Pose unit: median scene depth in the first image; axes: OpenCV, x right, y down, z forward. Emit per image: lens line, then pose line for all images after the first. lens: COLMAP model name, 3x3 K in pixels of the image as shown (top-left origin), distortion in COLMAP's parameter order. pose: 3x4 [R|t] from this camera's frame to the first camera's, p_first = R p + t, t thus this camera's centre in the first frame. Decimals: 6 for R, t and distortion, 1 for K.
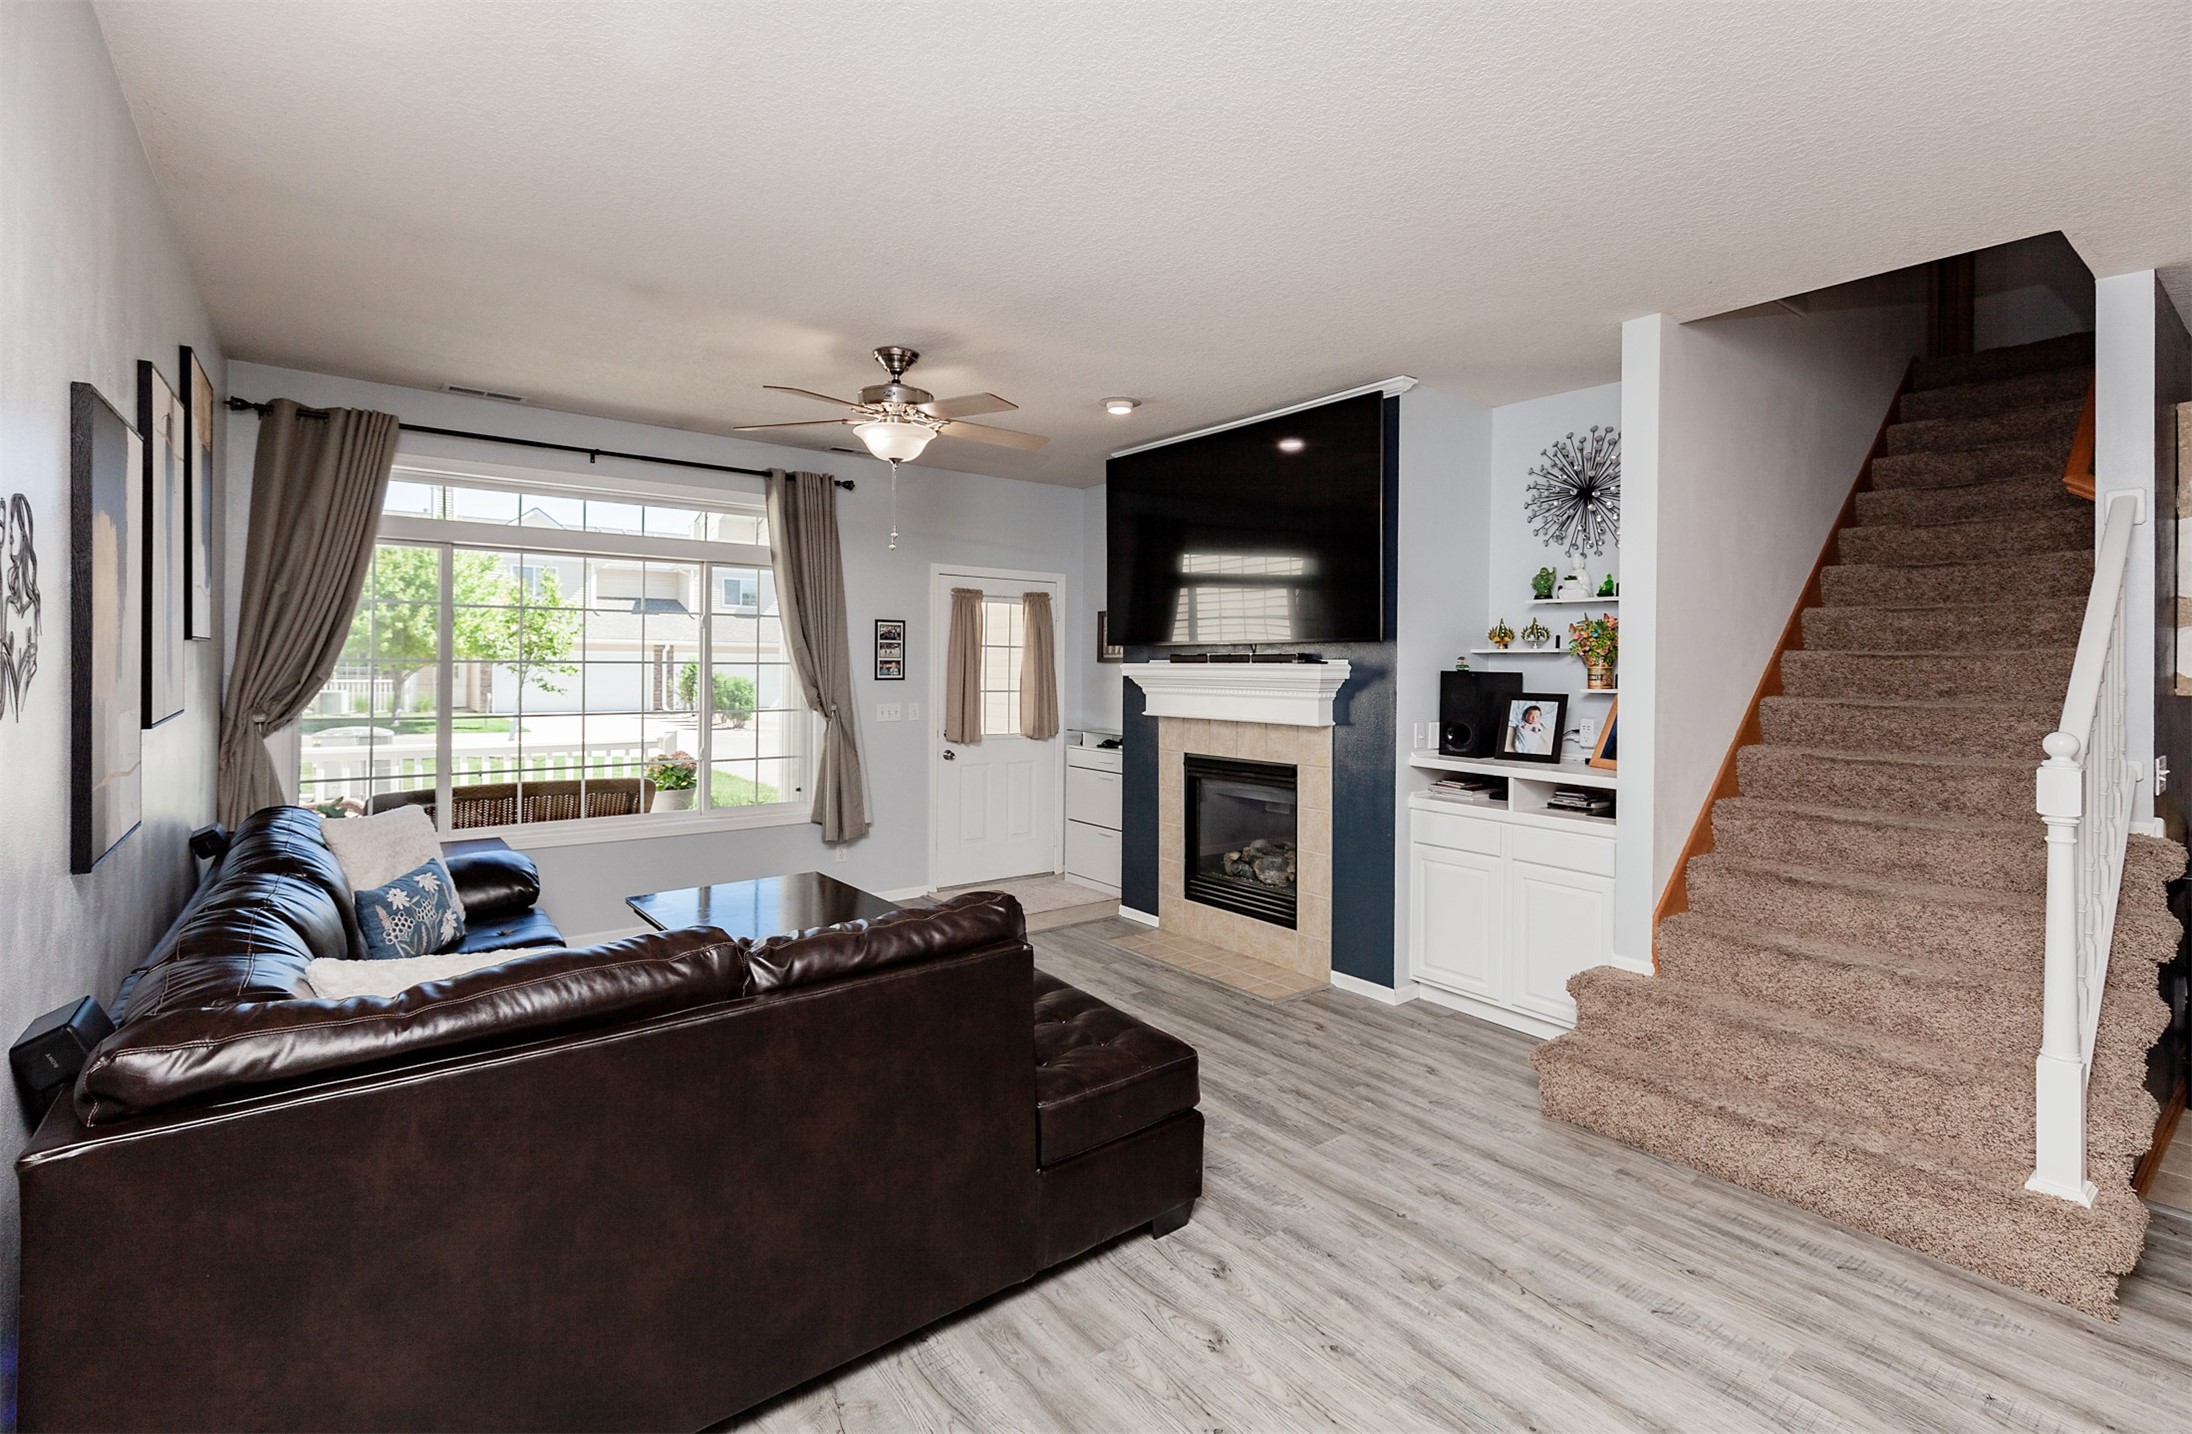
lens RADIAL K [[981.9, 0, 1104.7], [0, 981.9, 659.7], [0, 0, 1]] dist [0.004671, 0.000046]
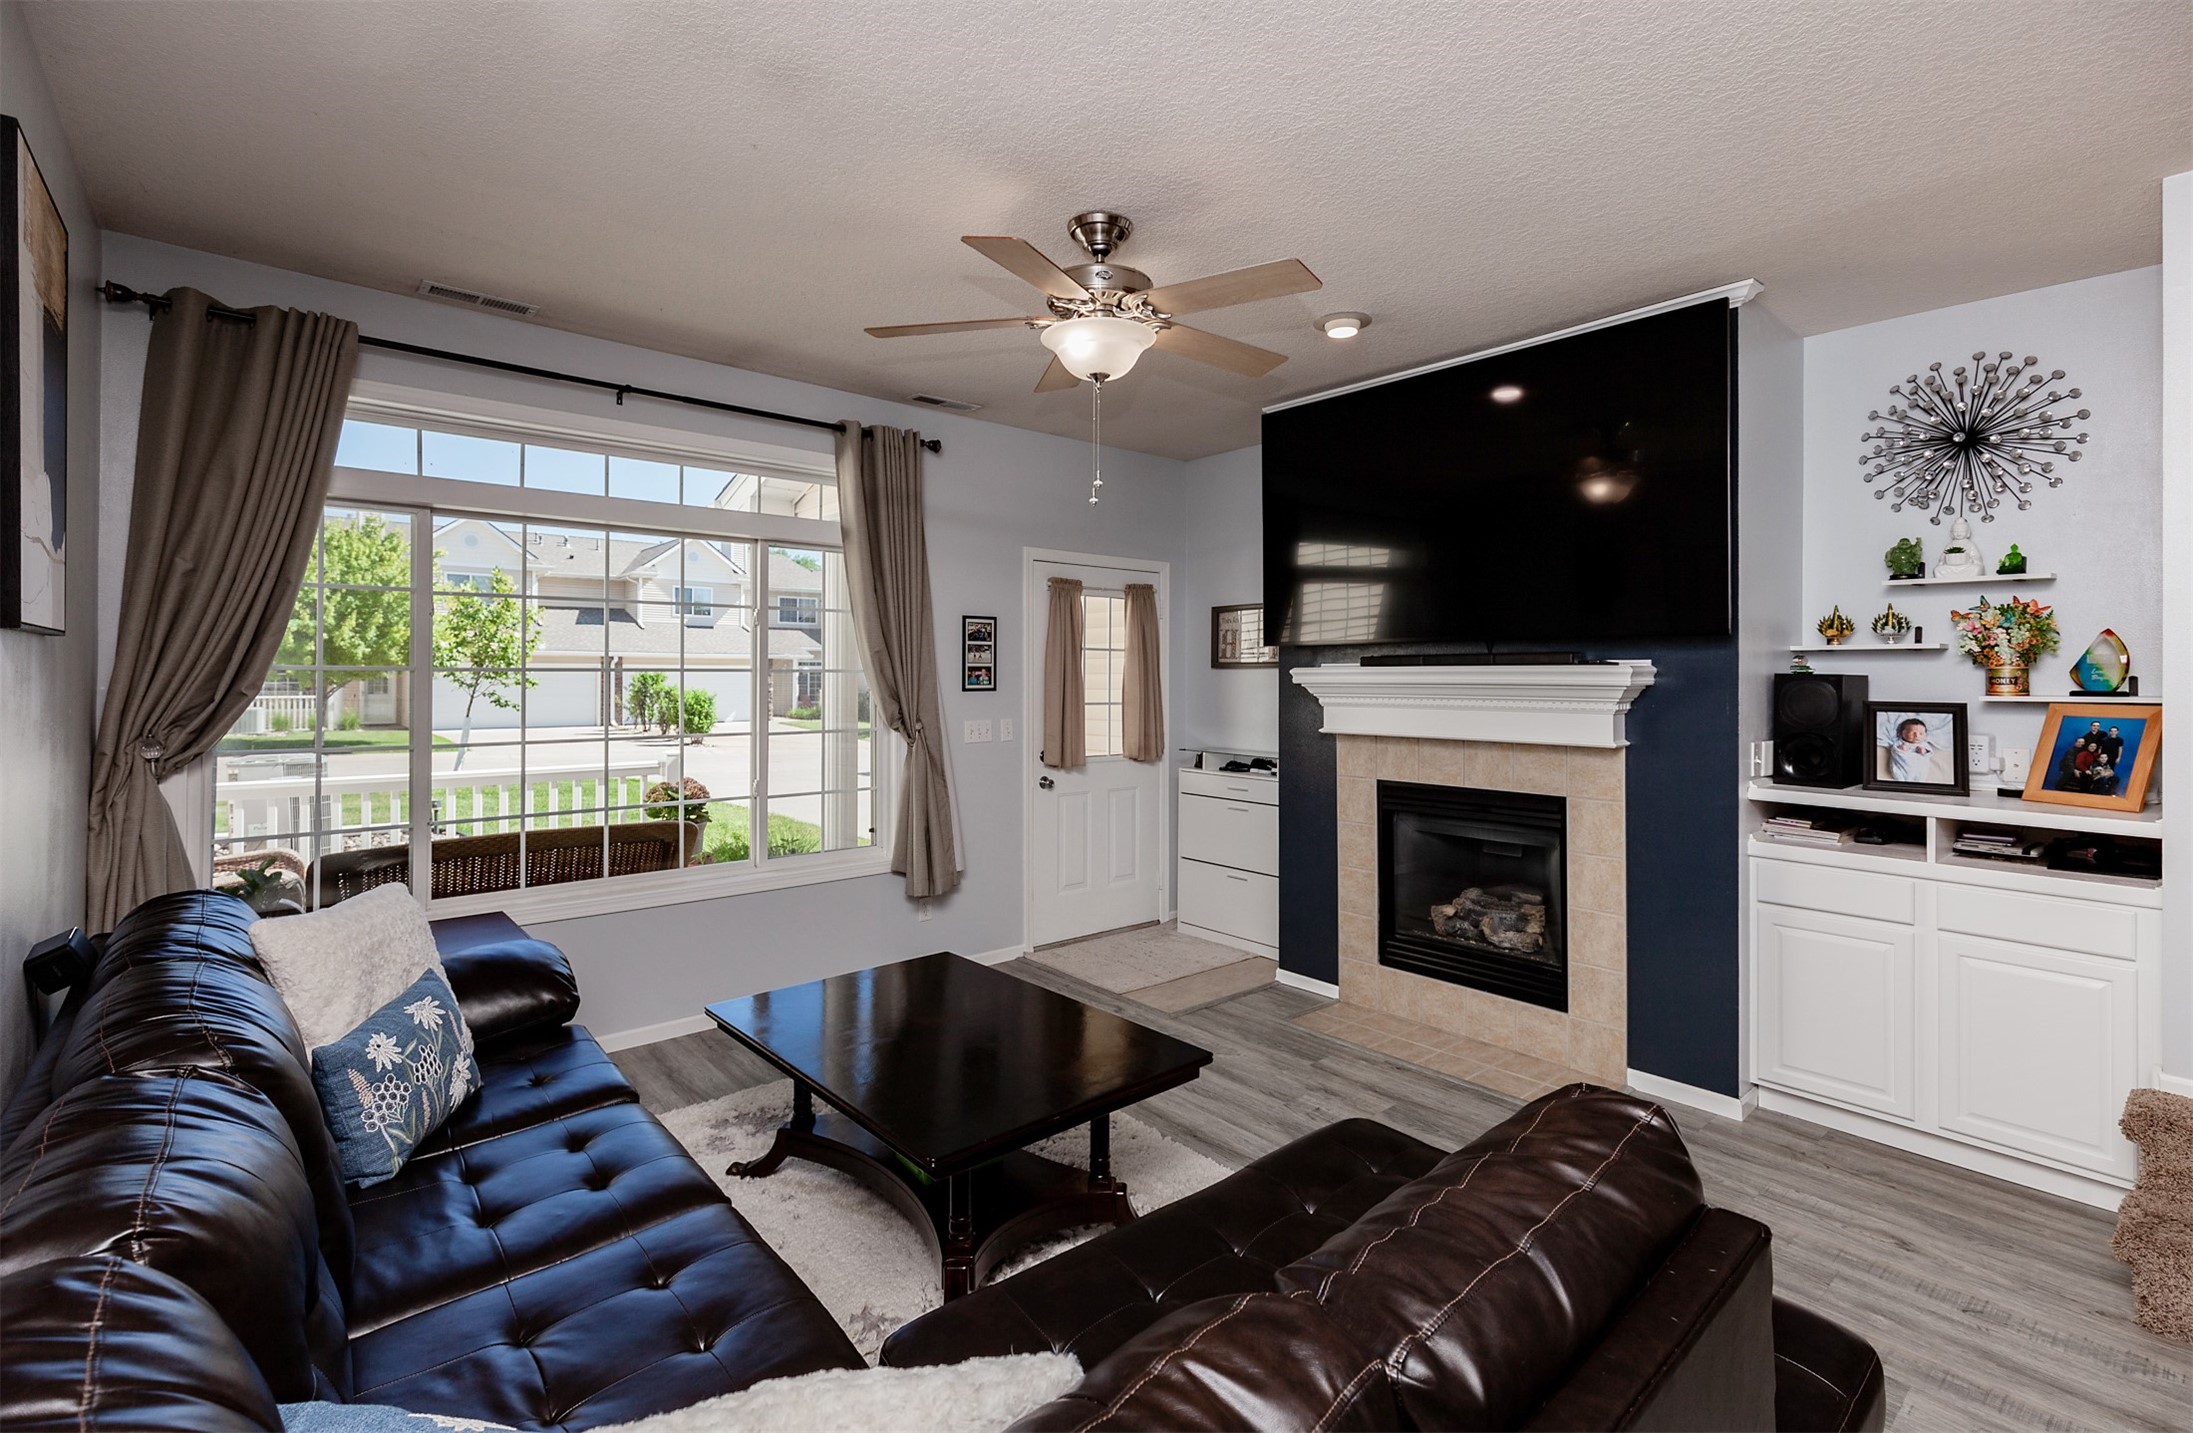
lens RADIAL K [[977.7, 0, 1099.0], [0, 977.7, 666.4], [0, 0, 1]] dist [0.004279, 0.000628]
pose [[0.998692, -0.005897, 0.050780, -0.219809], [0.006055, 0.999977, -0.002960, 0.004664], [-0.050762, 0.003263, 0.998705, 0.266225]]
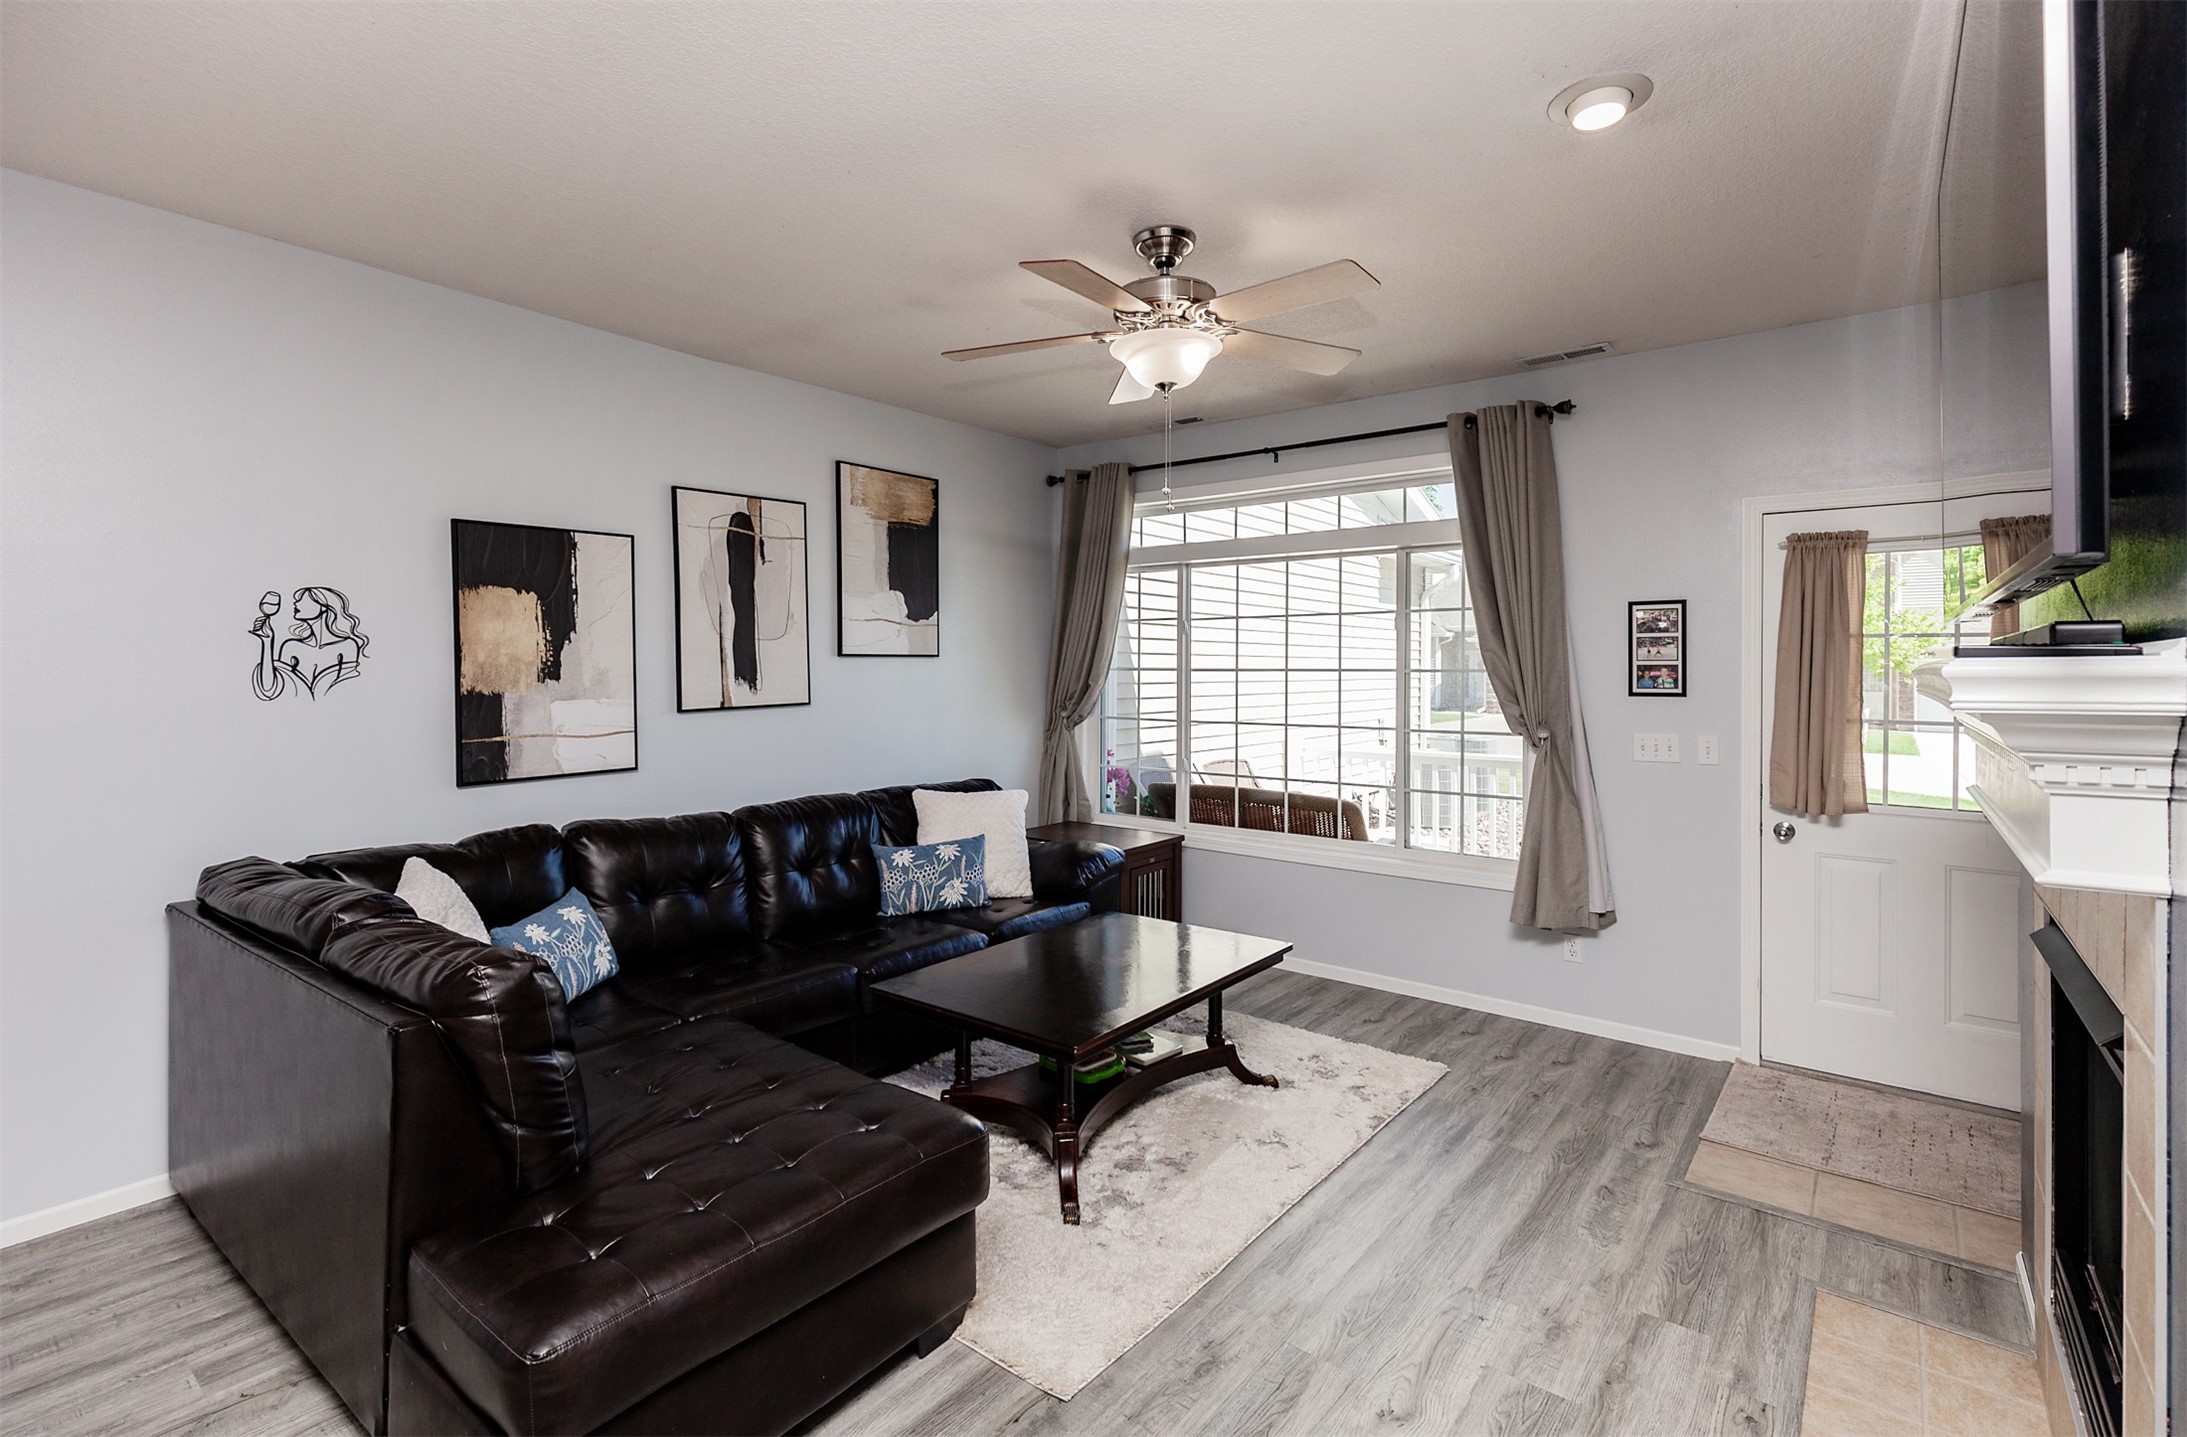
lens RADIAL K [[994.2, 0, 1116.1], [0, 994.2, 667.8], [0, 0, 1]] dist [0.005300, 0.000517]
pose [[0.250282, -0.008507, -0.968136, 0.426437], [0.005305, 0.999958, -0.007415, 0.007443], [0.968158, -0.003281, 0.250317, 0.686162]]
